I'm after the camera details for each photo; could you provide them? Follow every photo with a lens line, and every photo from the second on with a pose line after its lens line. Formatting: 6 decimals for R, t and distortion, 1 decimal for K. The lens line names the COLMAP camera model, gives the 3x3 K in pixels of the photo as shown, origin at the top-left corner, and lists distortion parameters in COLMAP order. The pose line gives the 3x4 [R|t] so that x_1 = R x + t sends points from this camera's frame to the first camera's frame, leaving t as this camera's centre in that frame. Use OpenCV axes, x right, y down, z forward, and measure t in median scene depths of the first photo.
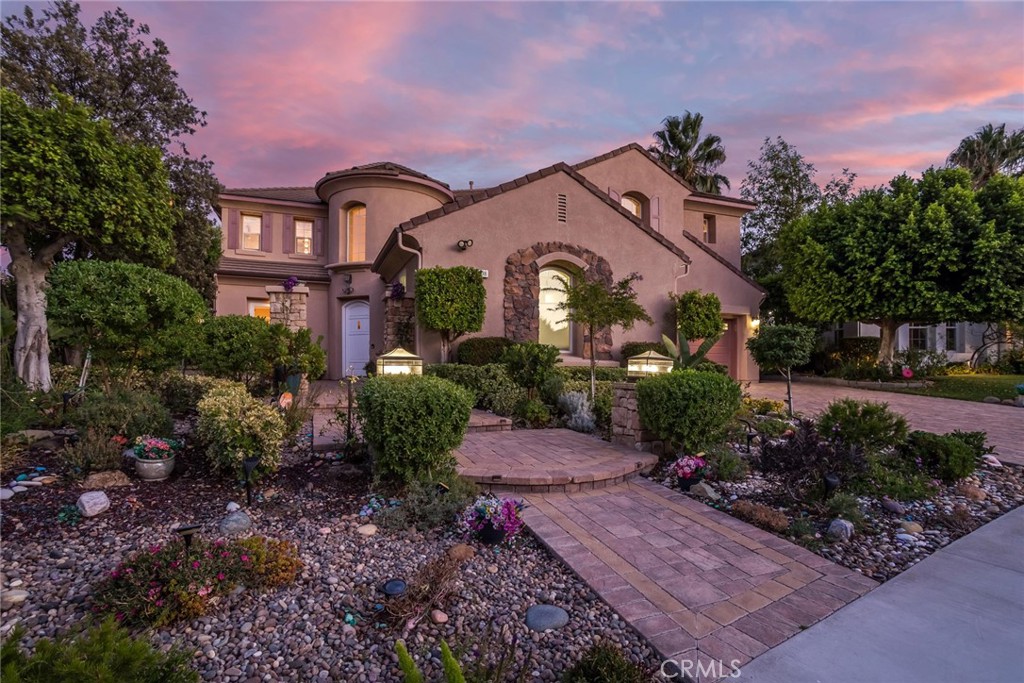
lens RADIAL K [[498.6, 0, 518.1], [0, 498.6, 363.2], [0, 0, 1]] dist [-0.048548, 0.028748]
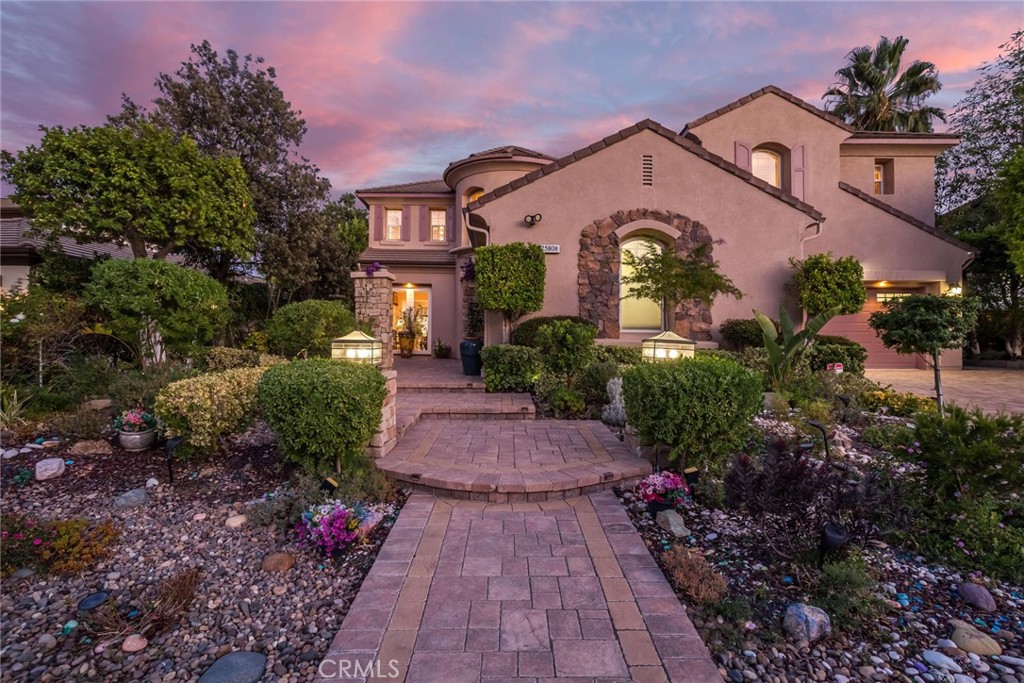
lens RADIAL K [[498.6, 0, 507.9], [0, 498.6, 332.9], [0, 0, 1]] dist [-0.048548, 0.028748]
pose [[0.937393, -0.004379, -0.348247, 0.181542], [-0.001935, 0.999840, -0.017783, -0.004950], [0.348269, 0.017344, 0.937234, 0.096935]]
